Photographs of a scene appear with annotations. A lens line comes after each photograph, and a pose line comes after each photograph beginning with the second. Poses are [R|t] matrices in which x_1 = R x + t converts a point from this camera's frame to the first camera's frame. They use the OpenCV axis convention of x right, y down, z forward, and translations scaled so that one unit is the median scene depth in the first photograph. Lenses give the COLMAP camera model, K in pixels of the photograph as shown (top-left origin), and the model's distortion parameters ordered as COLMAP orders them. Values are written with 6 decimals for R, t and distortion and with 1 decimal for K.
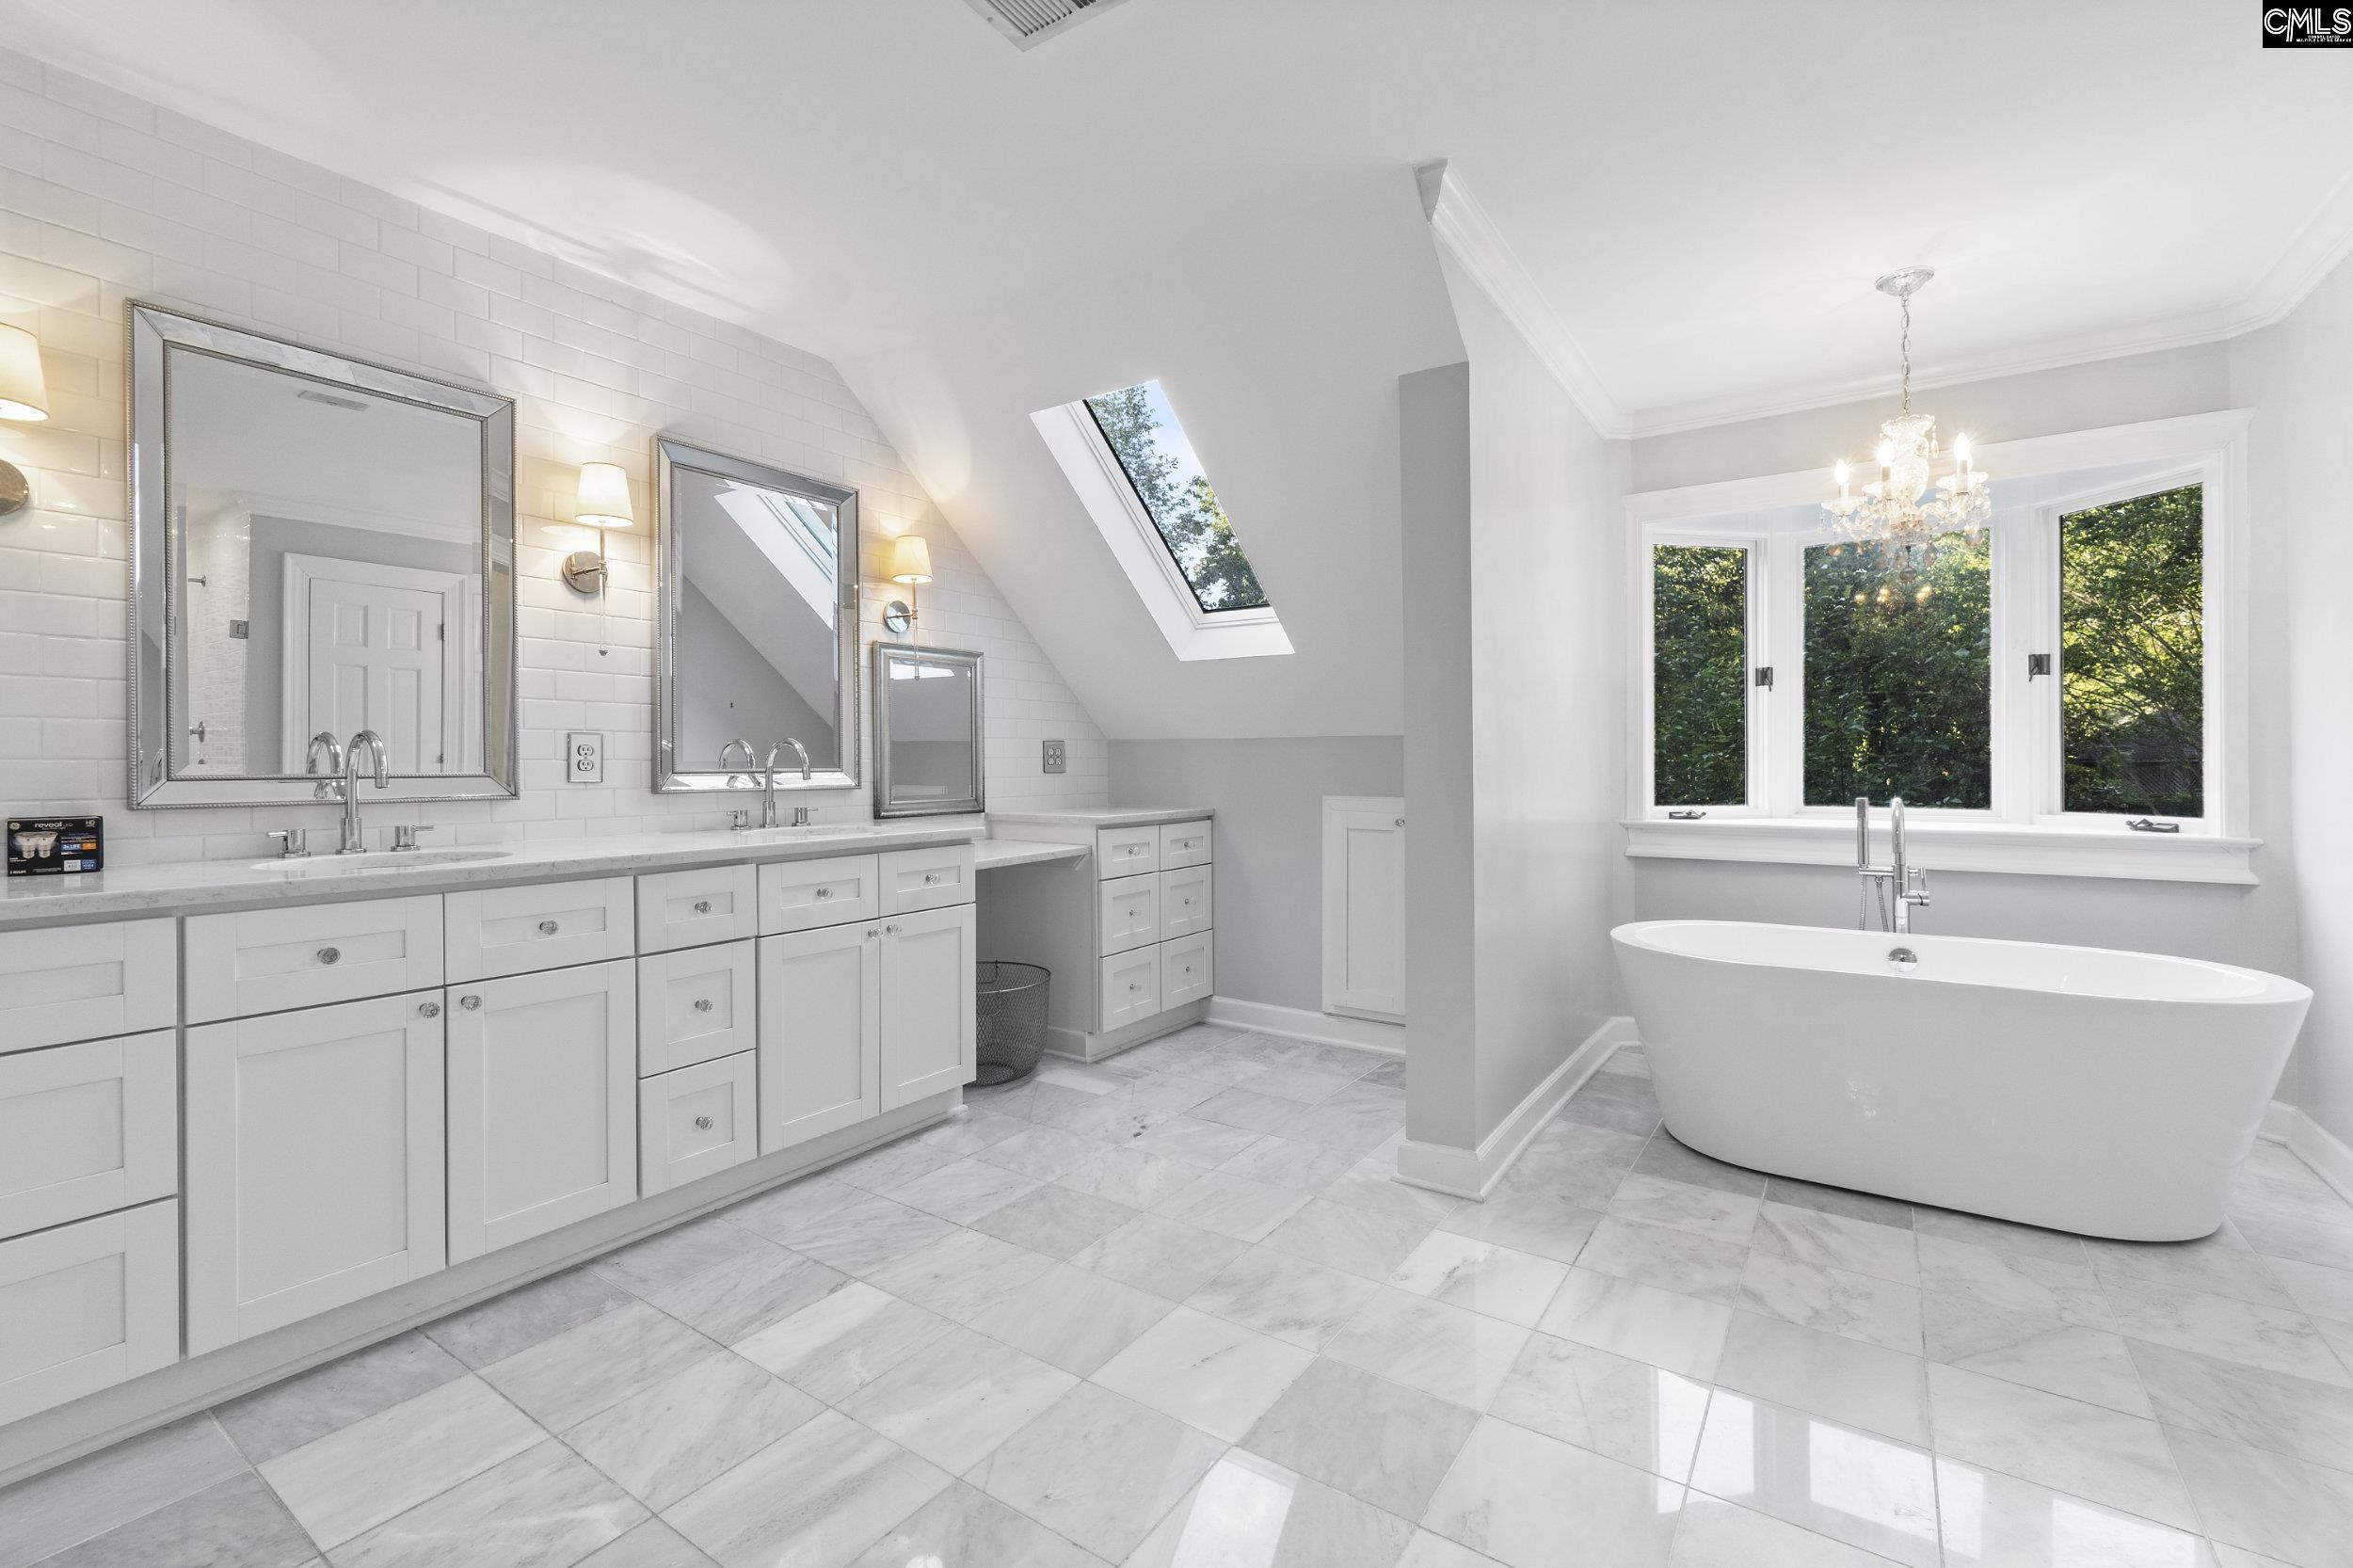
lens RADIAL K [[1021.9, 0, 1170.1], [0, 1021.9, 758.7], [0, 0, 1]] dist [0.004165, 0.000930]
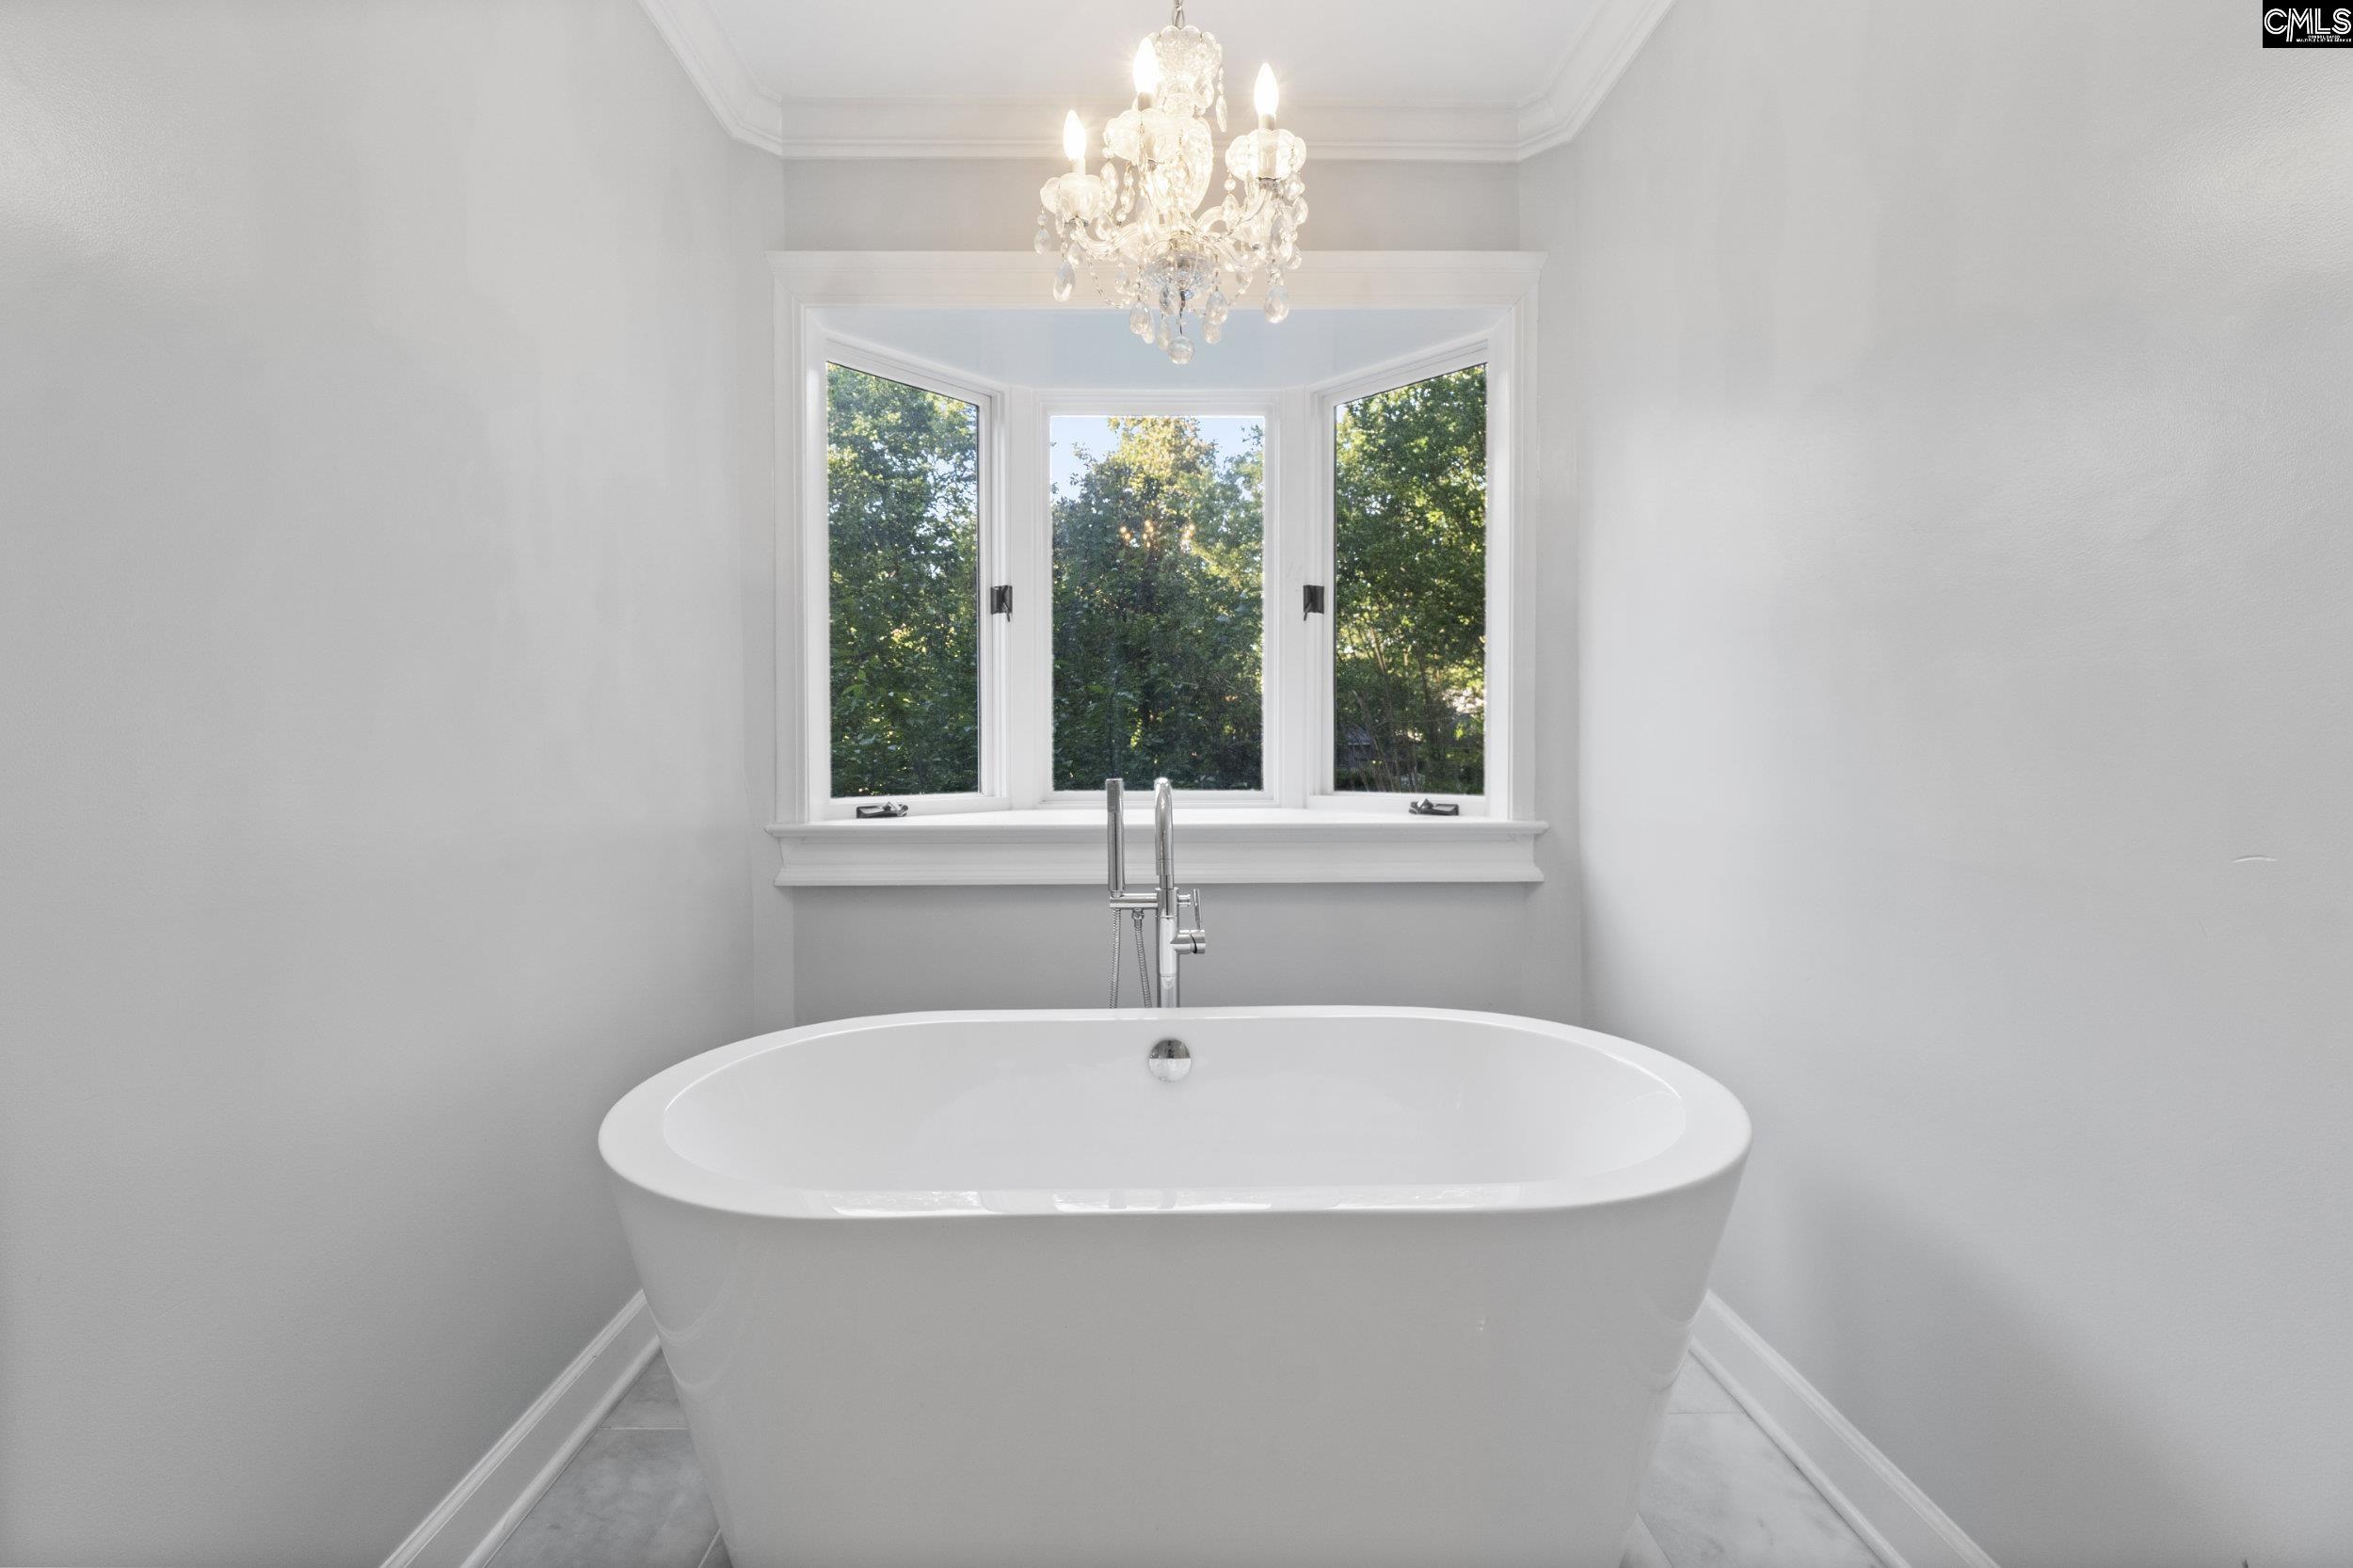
lens RADIAL K [[1021.9, 0, 1175.4], [0, 1021.9, 771.4], [0, 0, 1]] dist [0.004165, 0.000930]
pose [[0.807738, -0.012332, 0.589413, 0.322397], [-0.001299, 0.999742, 0.022698, 0.019527], [-0.589540, -0.019100, 0.807513, 0.454965]]
